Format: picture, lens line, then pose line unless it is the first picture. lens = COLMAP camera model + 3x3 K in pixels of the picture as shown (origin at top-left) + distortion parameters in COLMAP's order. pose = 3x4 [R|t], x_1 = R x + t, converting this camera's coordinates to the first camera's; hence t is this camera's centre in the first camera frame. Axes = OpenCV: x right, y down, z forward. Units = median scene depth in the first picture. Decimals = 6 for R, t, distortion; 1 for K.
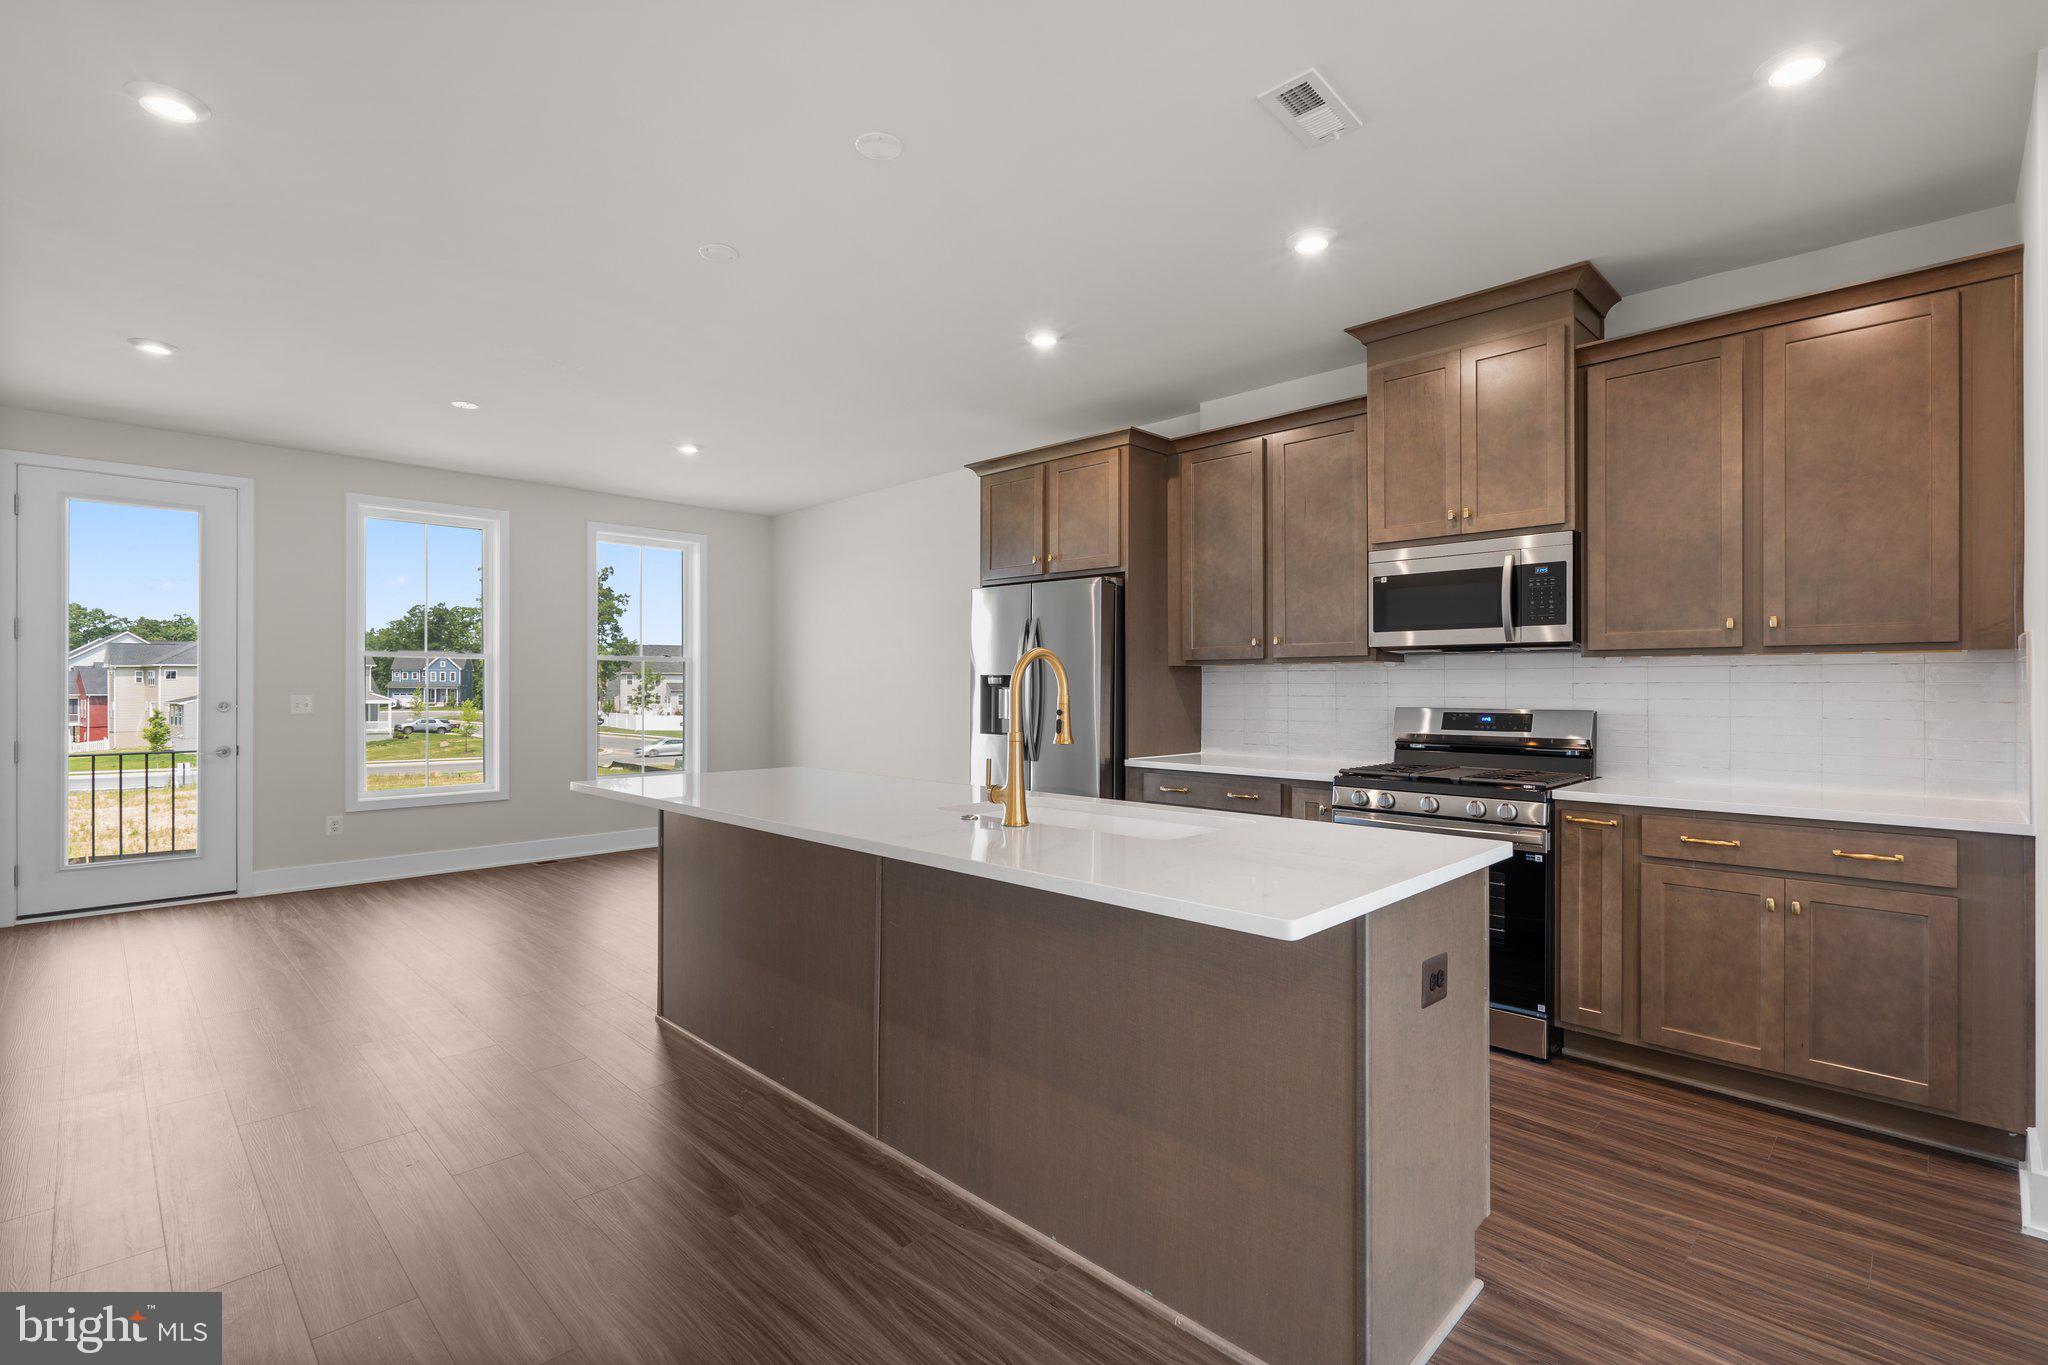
lens RADIAL K [[935.6, 0, 1020.5], [0, 935.6, 695.6], [0, 0, 1]] dist [-0.003349, 0.000035]
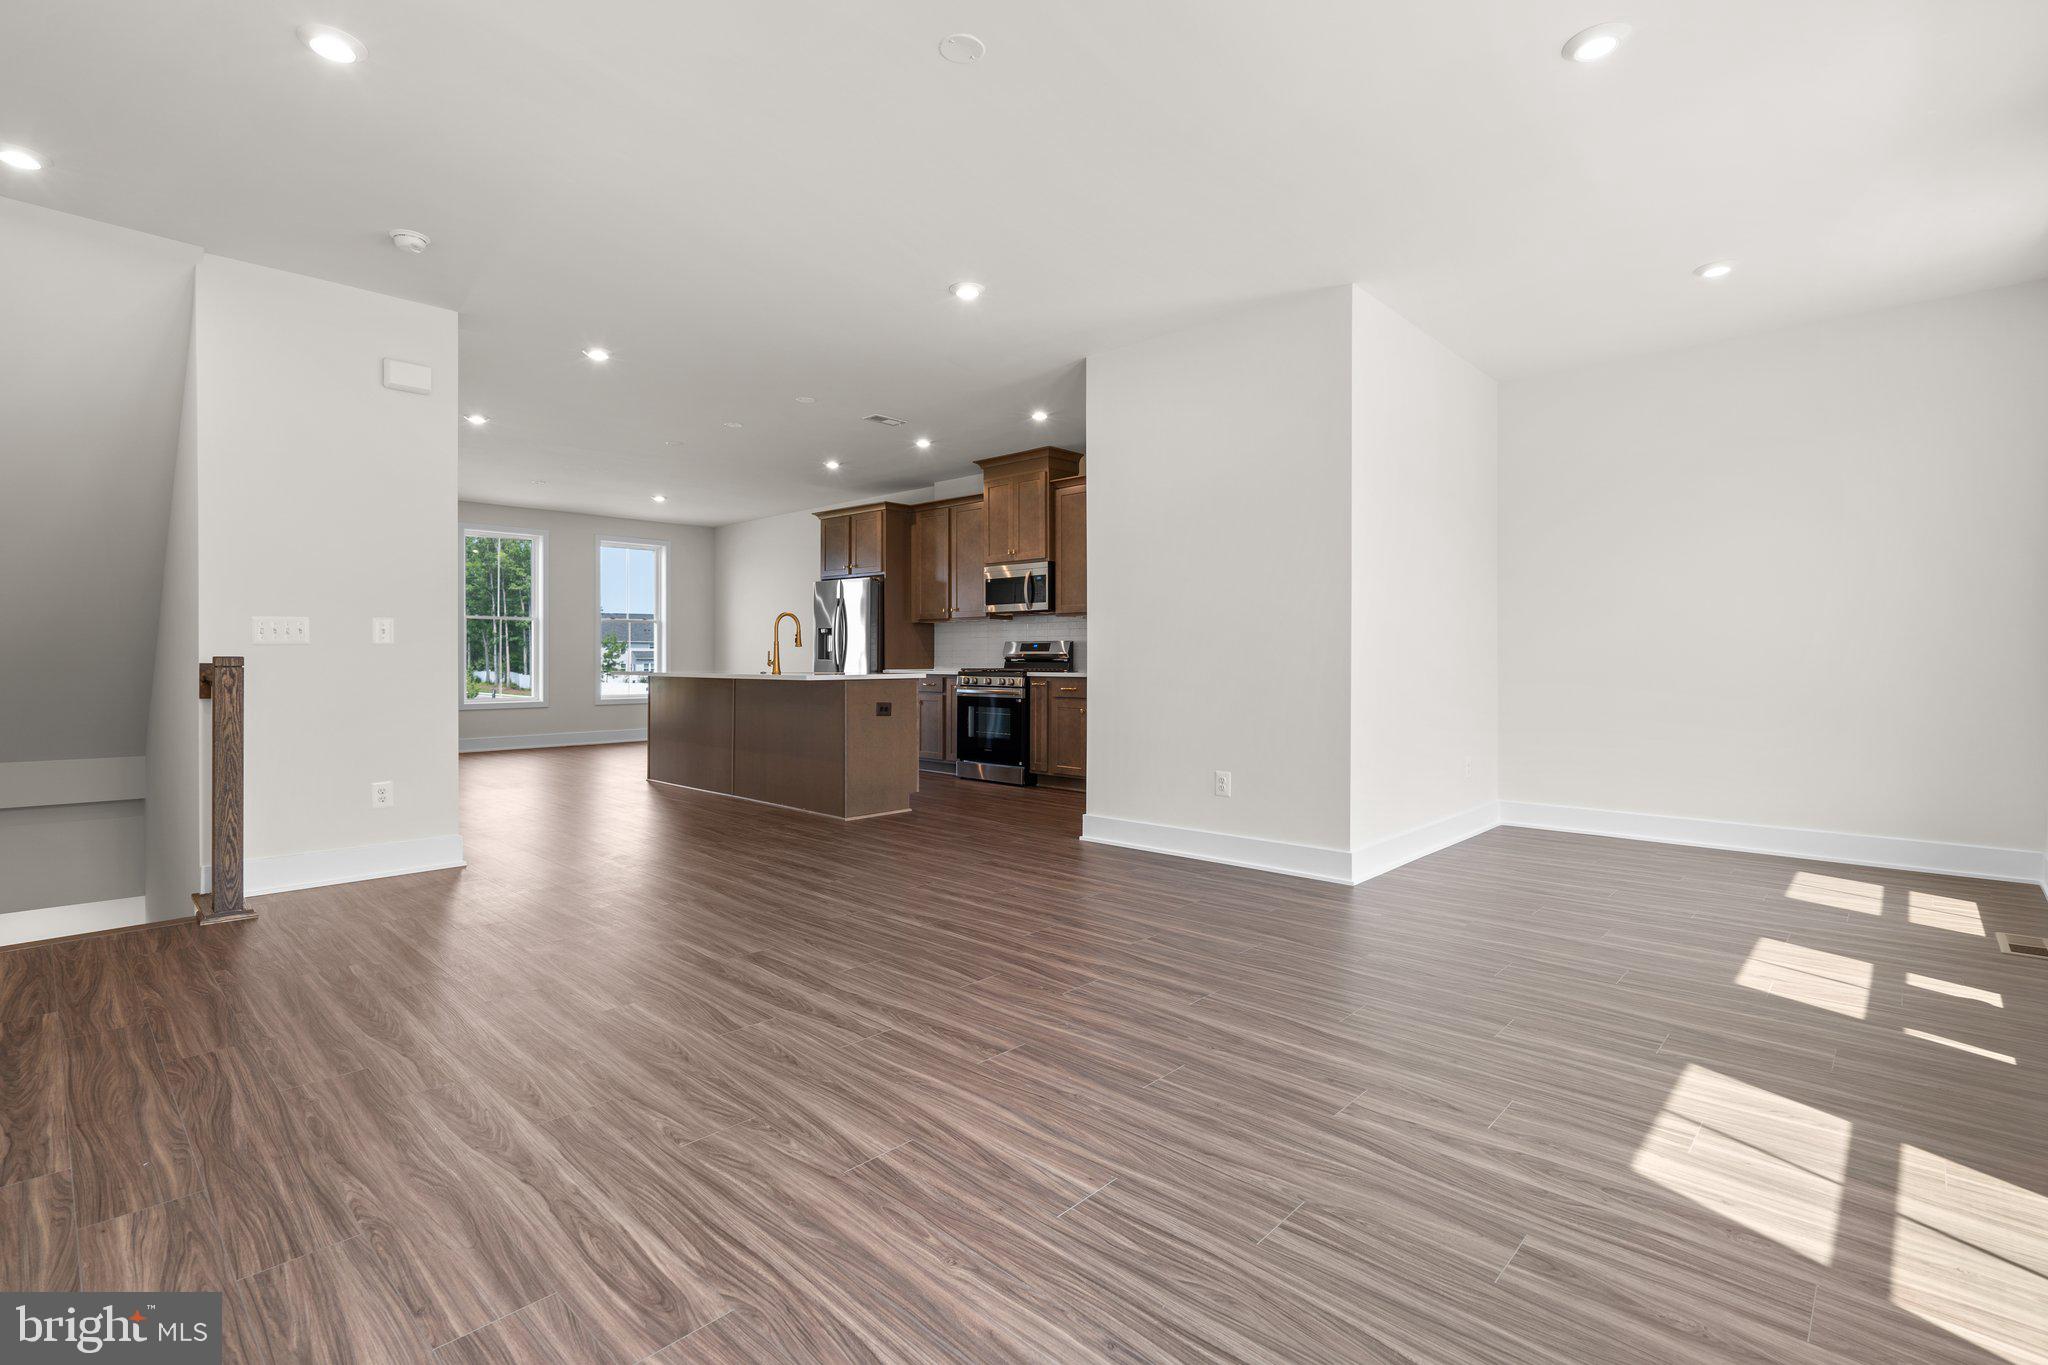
lens RADIAL K [[935.6, 0, 1010.2], [0, 935.6, 660.6], [0, 0, 1]] dist [-0.003349, 0.000035]
pose [[0.999728, -0.000993, 0.023311, 0.309136], [0.001101, 0.999989, -0.004644, 0.054225], [-0.023306, 0.004669, 0.999717, -0.904102]]
